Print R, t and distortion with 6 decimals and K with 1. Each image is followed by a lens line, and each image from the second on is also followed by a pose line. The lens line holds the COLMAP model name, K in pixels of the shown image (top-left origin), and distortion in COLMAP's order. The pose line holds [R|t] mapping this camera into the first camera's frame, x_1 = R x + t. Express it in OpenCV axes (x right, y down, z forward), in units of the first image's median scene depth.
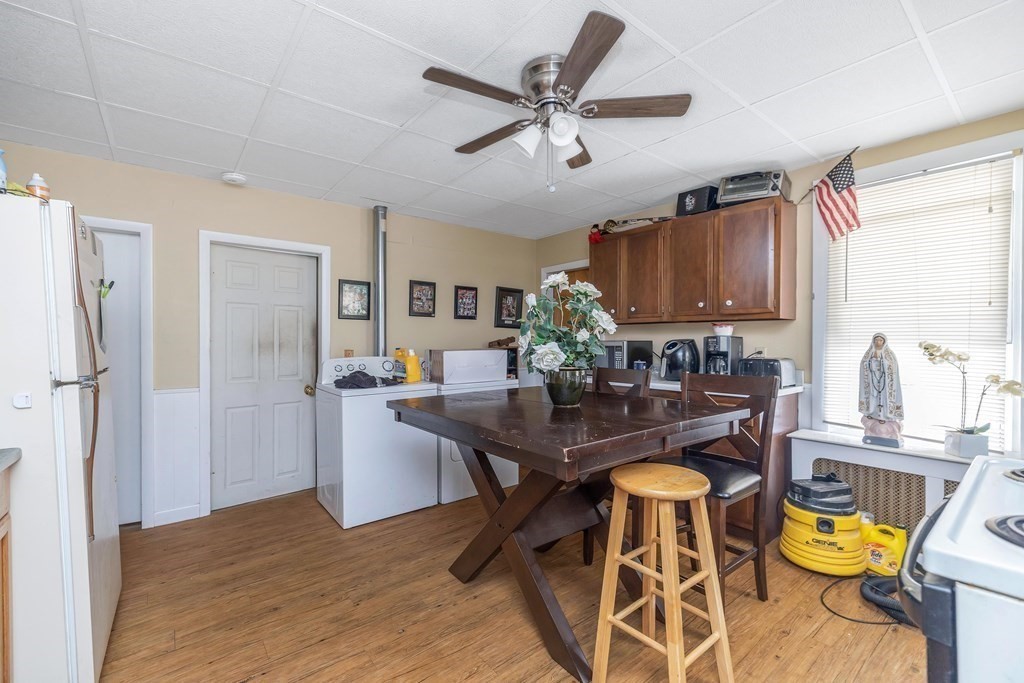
lens RADIAL K [[439.4, 0, 521.8], [0, 439.4, 333.5], [0, 0, 1]] dist [0.000470, -0.000132]
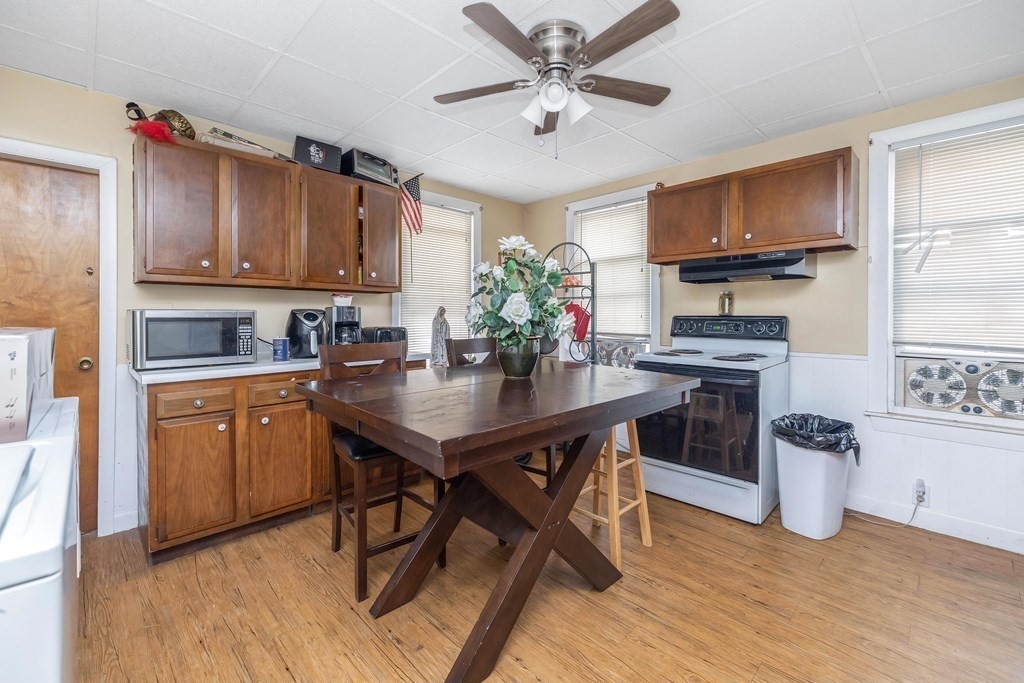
lens RADIAL K [[431.1, 0, 512.2], [0, 431.1, 315.7], [0, 0, 1]] dist [0.000385, 0.000002]
pose [[-0.086655, 0.001203, 0.996238, -0.564227], [-0.009978, 0.999948, -0.002075, 0.025733], [-0.996188, -0.010120, -0.086639, 0.748320]]
